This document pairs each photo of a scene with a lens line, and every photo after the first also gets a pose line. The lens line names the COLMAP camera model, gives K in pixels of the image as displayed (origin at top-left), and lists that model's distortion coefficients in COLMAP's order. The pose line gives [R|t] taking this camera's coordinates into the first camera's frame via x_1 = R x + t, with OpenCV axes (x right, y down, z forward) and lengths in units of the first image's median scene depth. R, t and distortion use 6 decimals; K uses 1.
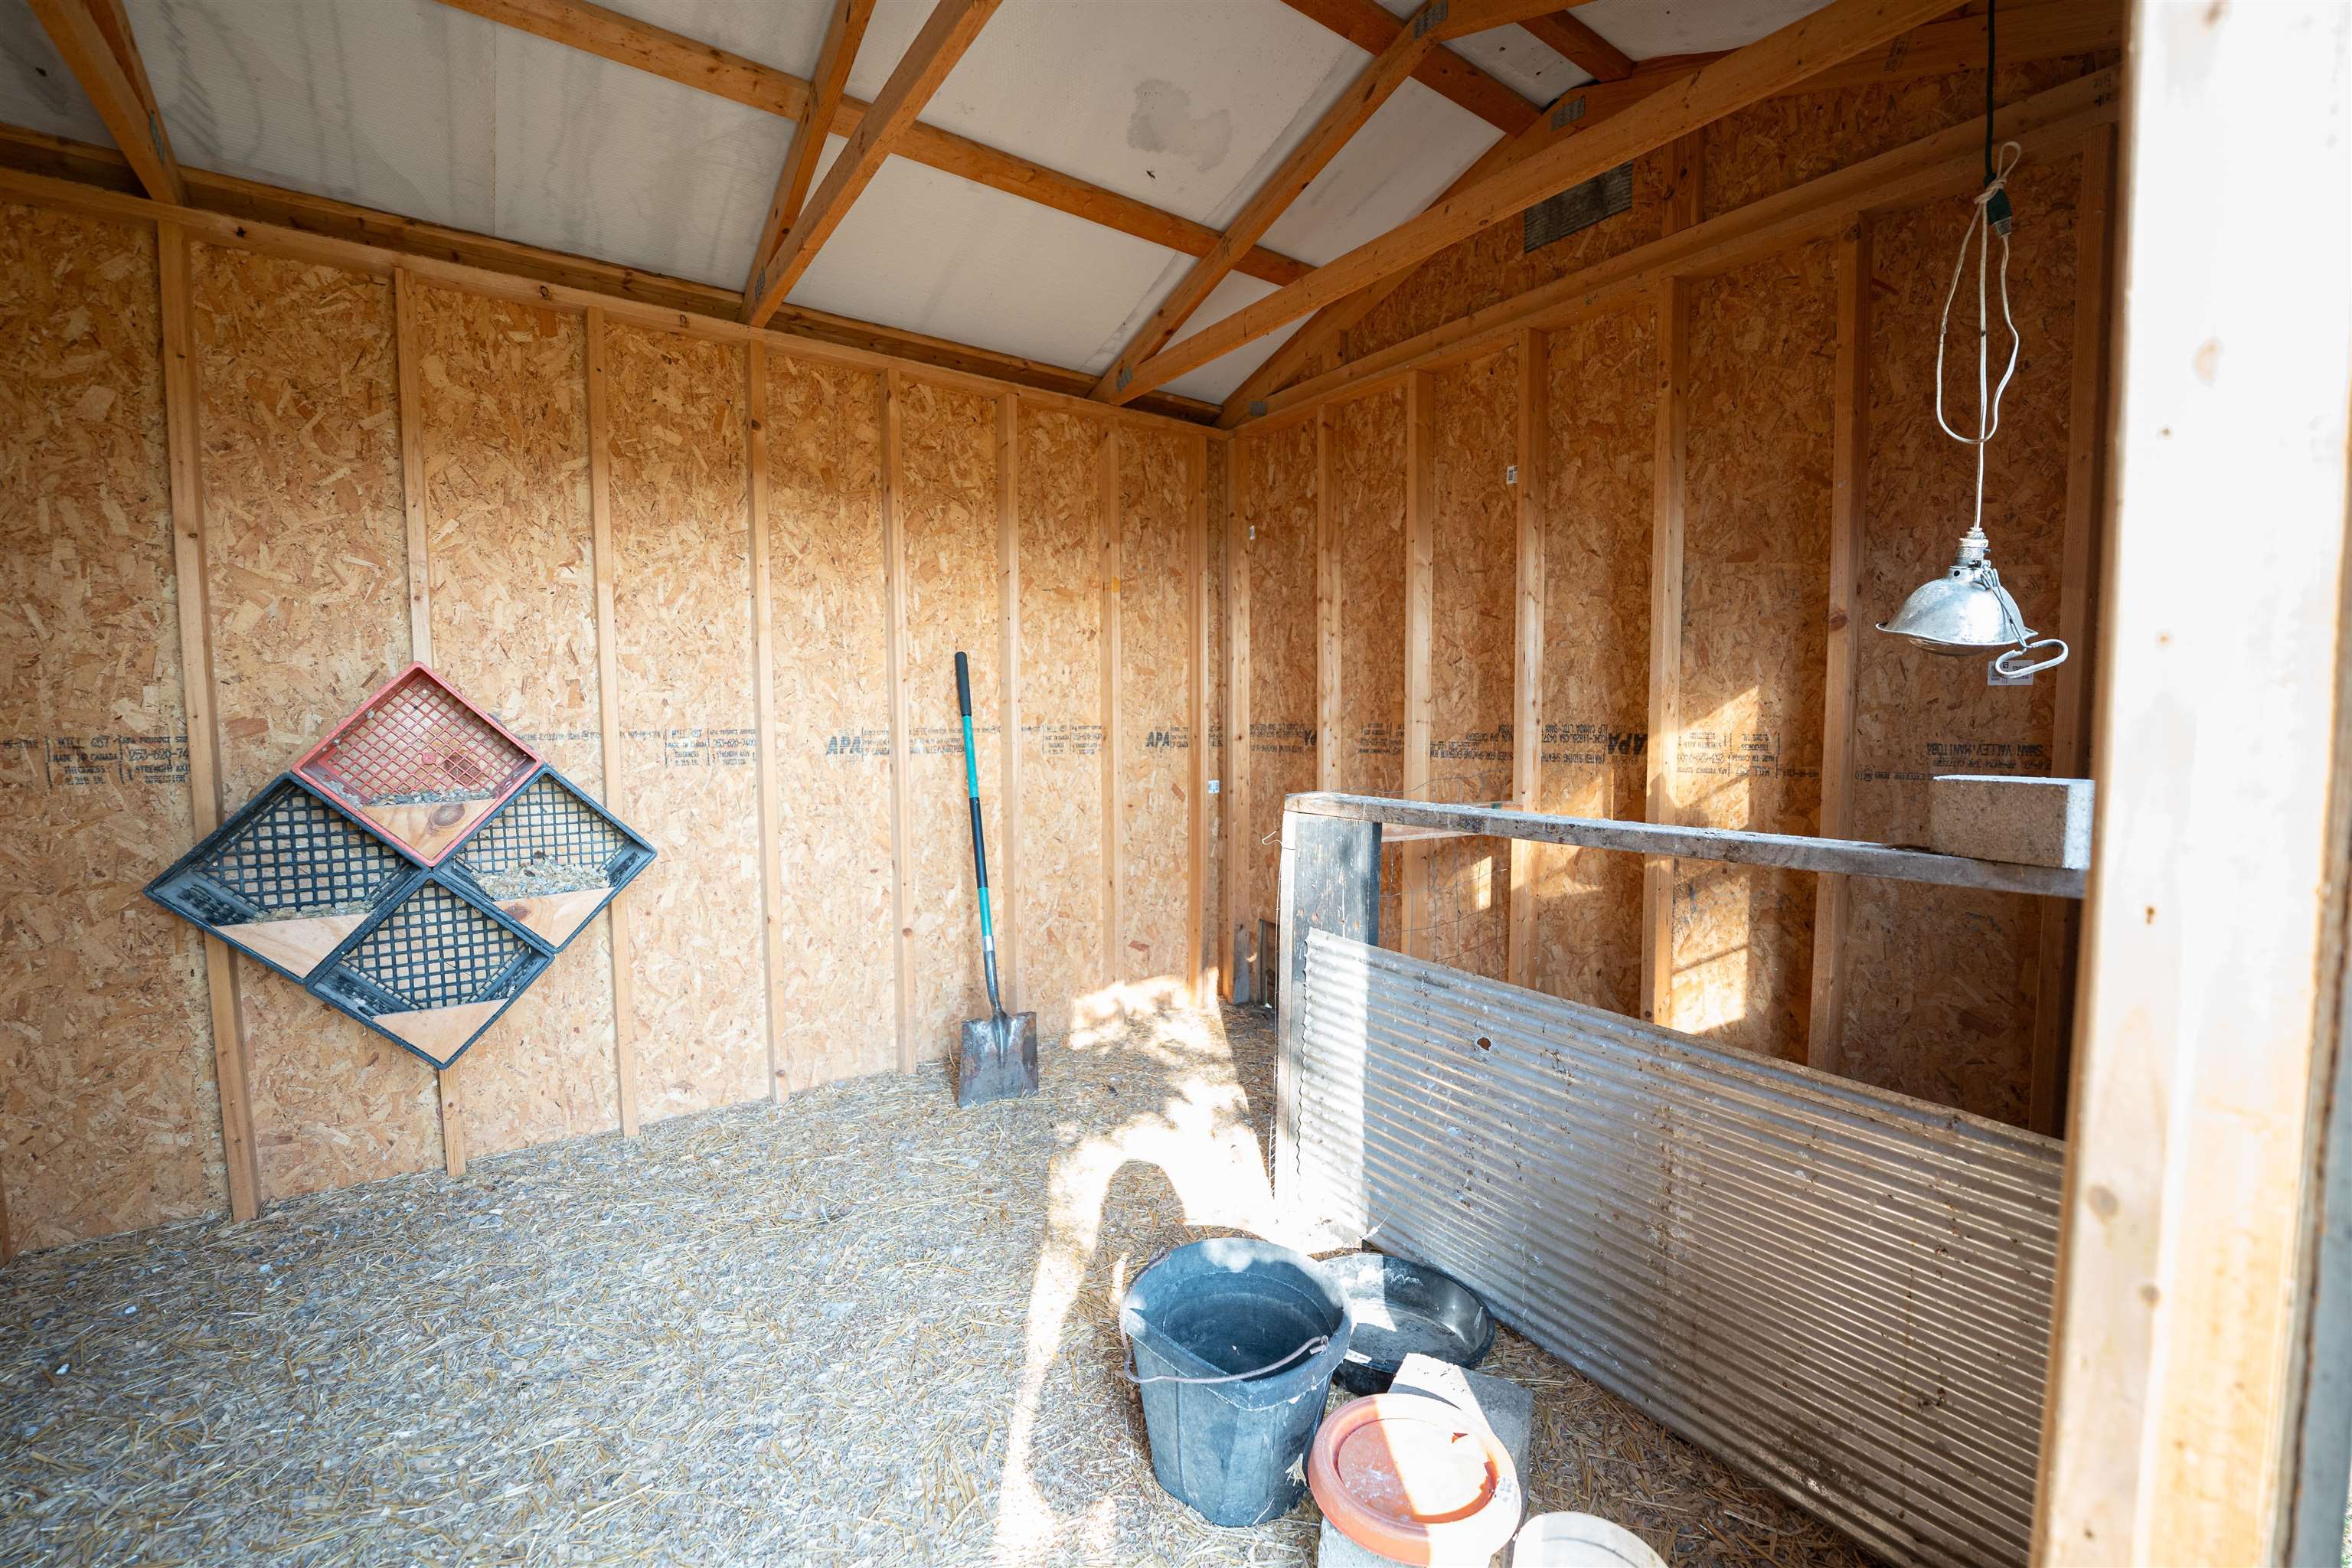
lens RADIAL K [[955.1, 0, 1176.1], [0, 955.1, 784.8], [0, 0, 1]] dist [-0.031150, 0.004050]
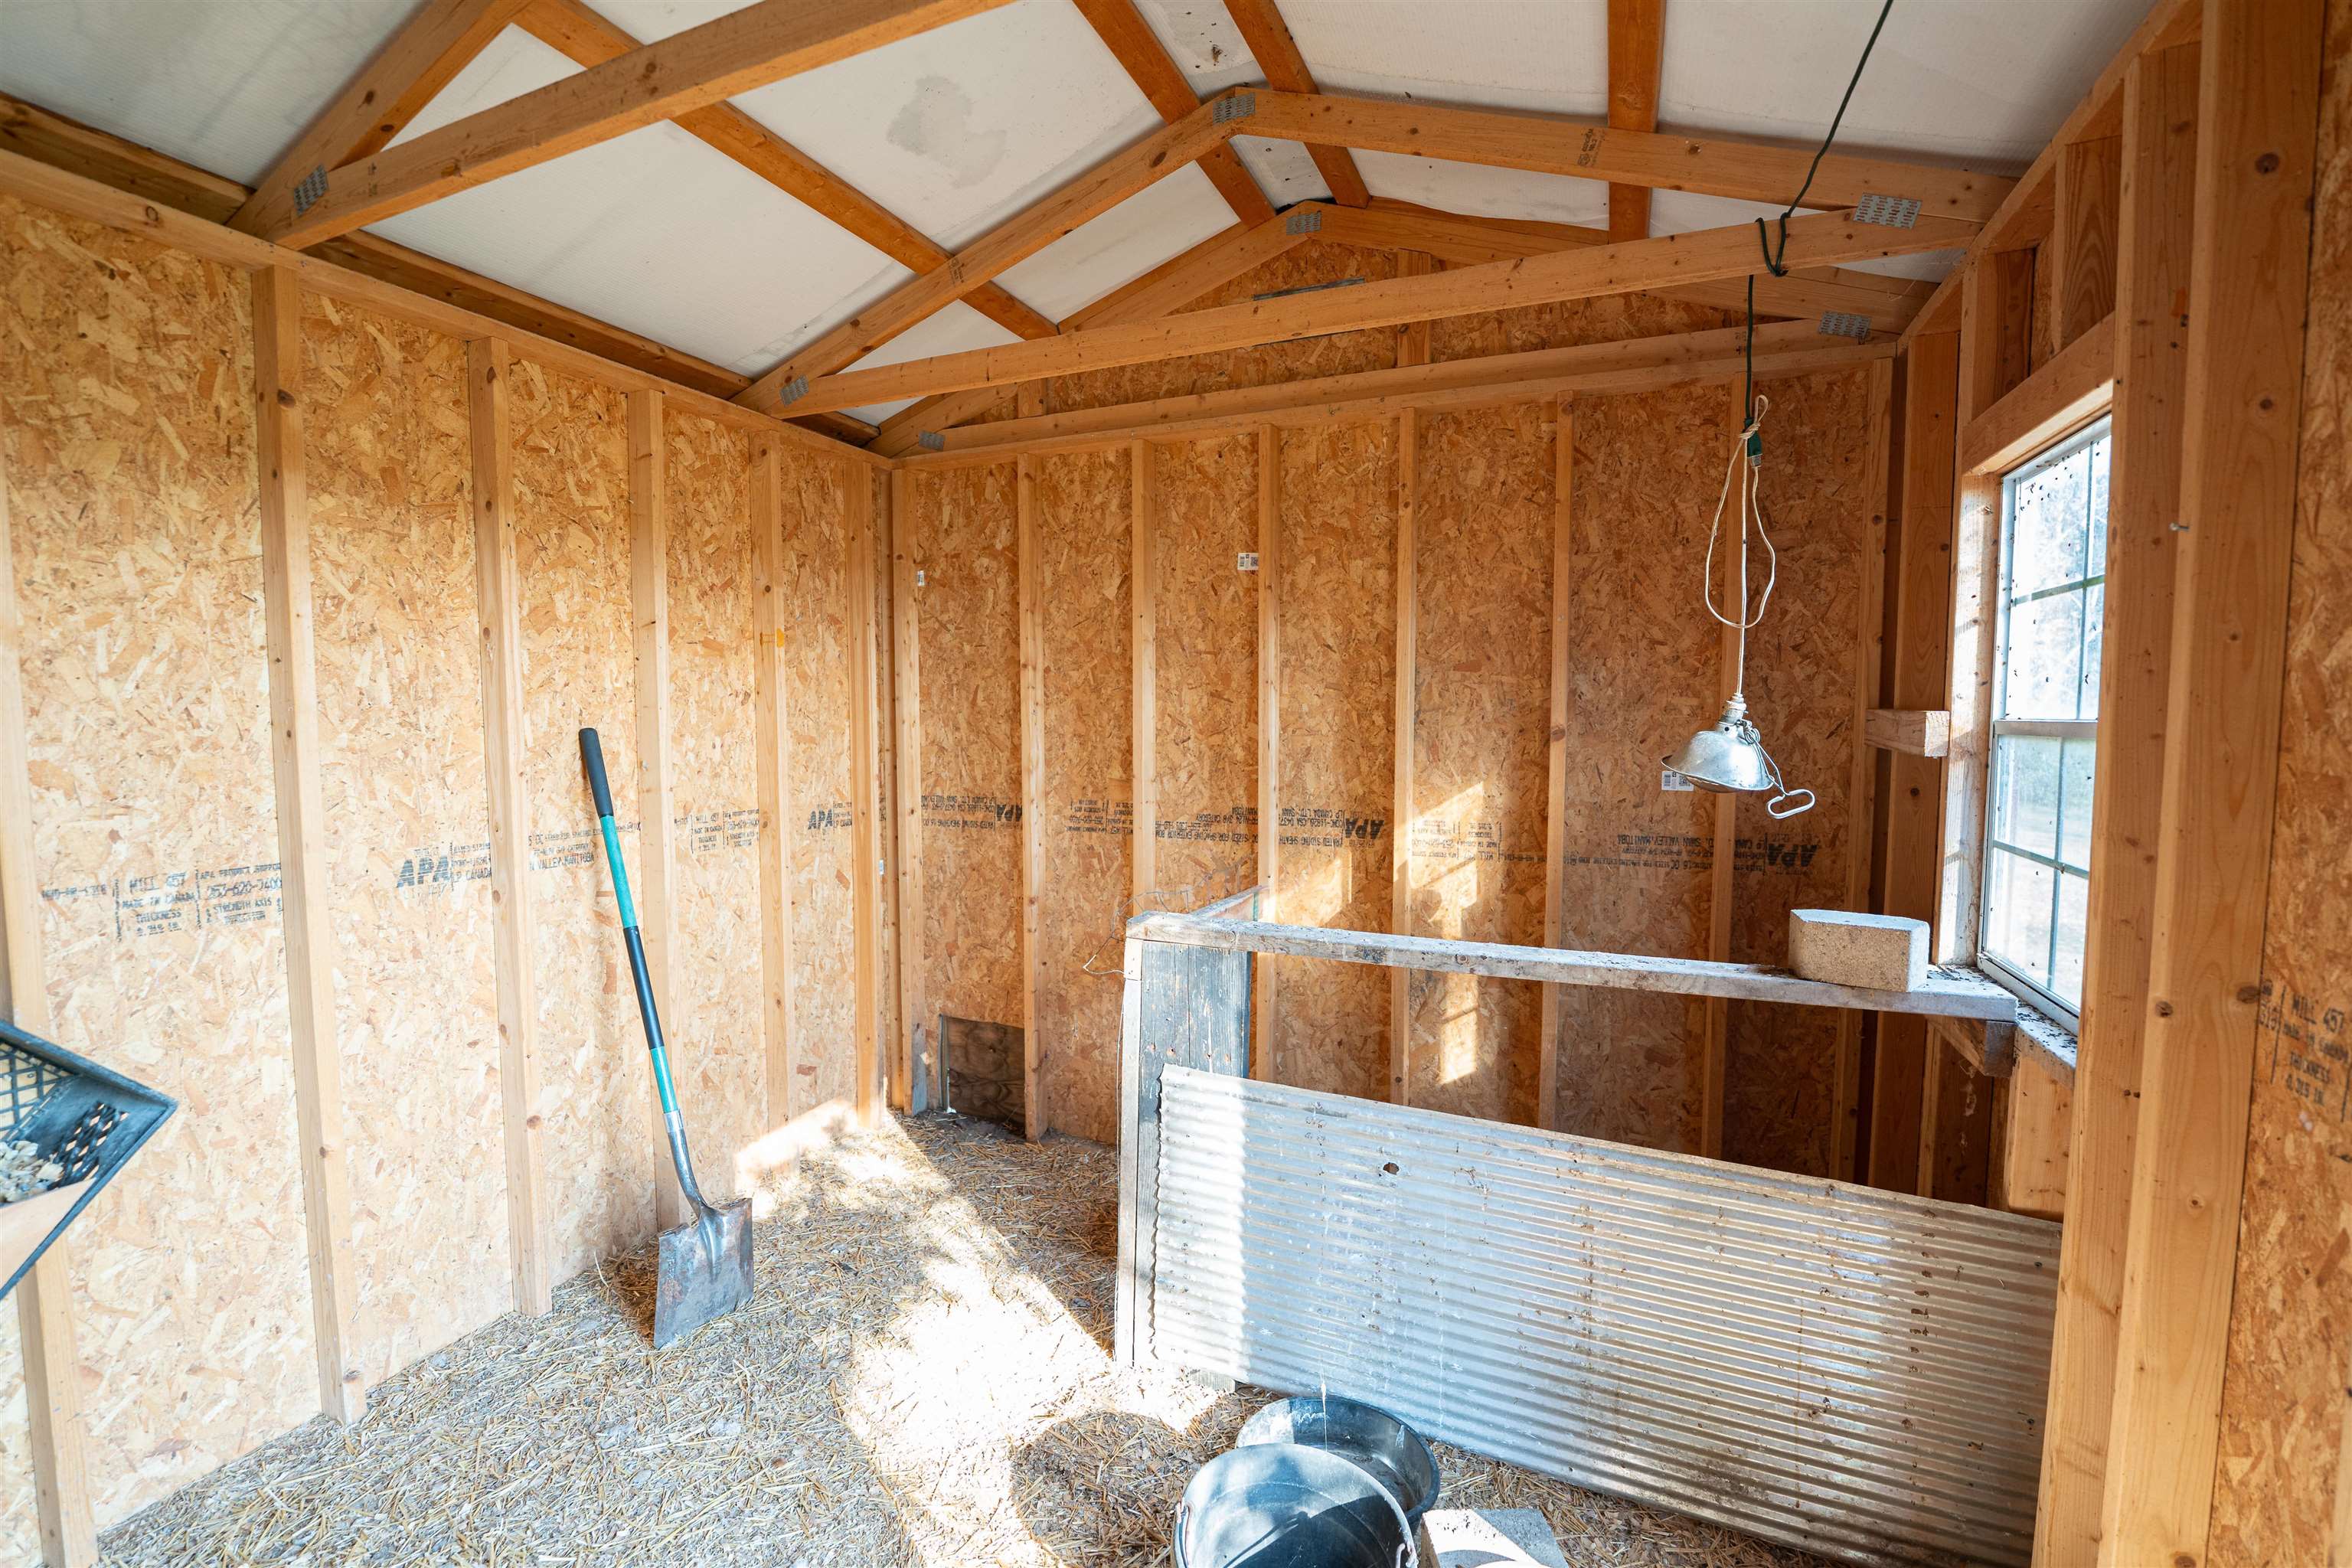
lens RADIAL K [[1008.2, 0, 1176.0], [0, 1008.2, 784.0], [0, 0, 1]] dist [-0.026150, 0.000237]
pose [[0.863660, -0.030034, 0.503179, -0.253406], [0.032242, 0.999471, 0.004317, -0.095772], [-0.503043, 0.012495, 0.864171, 0.110887]]
